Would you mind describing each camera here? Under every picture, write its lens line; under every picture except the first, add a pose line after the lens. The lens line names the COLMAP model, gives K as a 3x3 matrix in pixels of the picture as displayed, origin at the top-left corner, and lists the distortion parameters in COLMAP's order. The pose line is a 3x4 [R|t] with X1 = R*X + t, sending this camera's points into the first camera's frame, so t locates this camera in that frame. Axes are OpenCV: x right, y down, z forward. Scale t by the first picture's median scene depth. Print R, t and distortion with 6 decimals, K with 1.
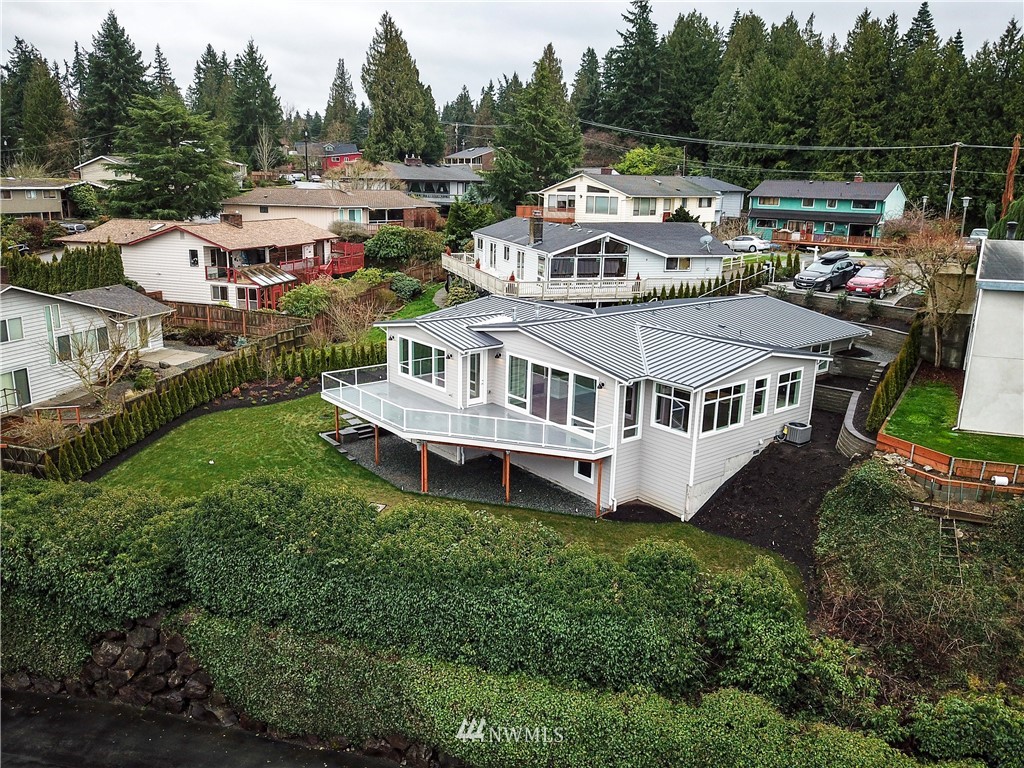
lens RADIAL K [[788.5, 0, 499.4], [0, 788.5, 383.9], [0, 0, 1]] dist [-0.001309, 0.004936]
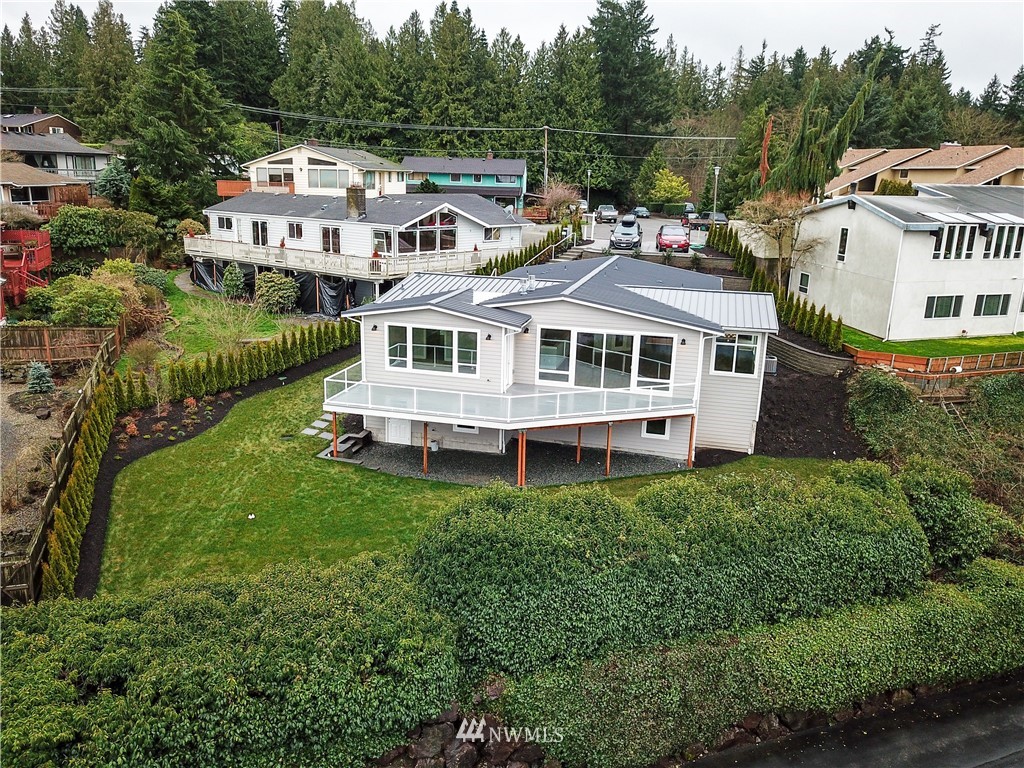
lens RADIAL K [[788.5, 0, 499.4], [0, 788.5, 383.9], [0, 0, 1]] dist [-0.001309, 0.004936]
pose [[0.807545, -0.152022, 0.569877, -0.359812], [0.139583, 0.988024, 0.065772, -0.024654], [-0.573051, 0.026431, 0.819093, 0.157541]]
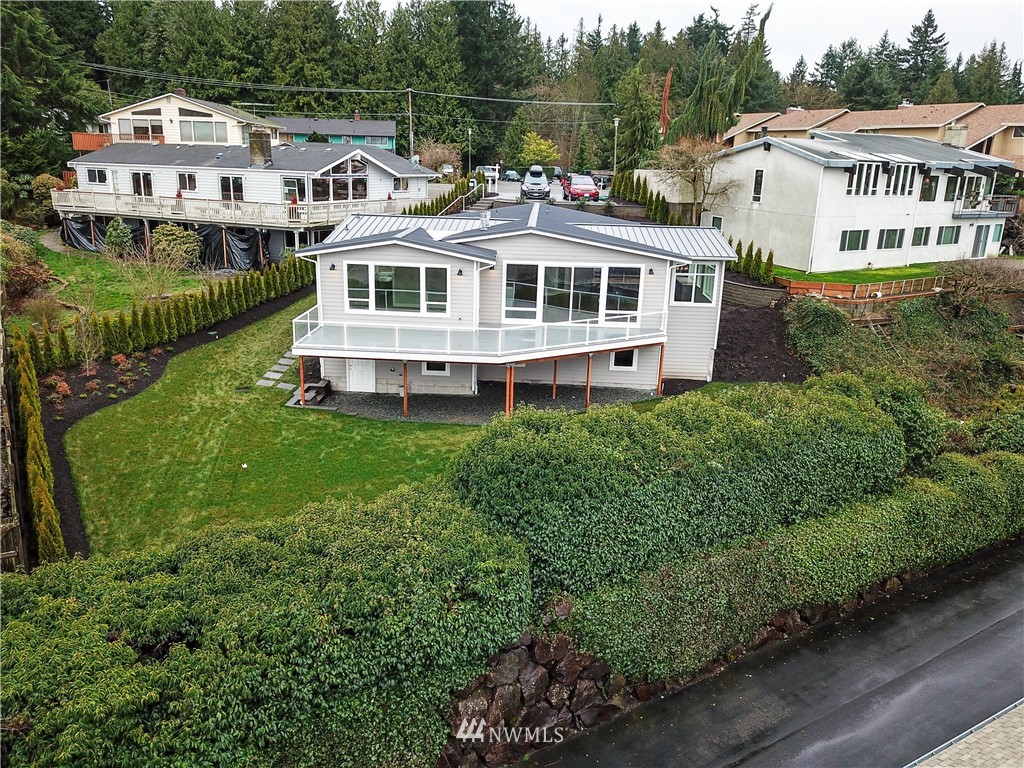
lens RADIAL K [[788.5, 0, 499.4], [0, 788.5, 383.9], [0, 0, 1]] dist [-0.001309, 0.004936]
pose [[0.670078, -0.208263, 0.712476, -0.423759], [0.172271, 0.977259, 0.123642, -0.009105], [-0.722024, 0.039890, 0.690717, 0.231253]]
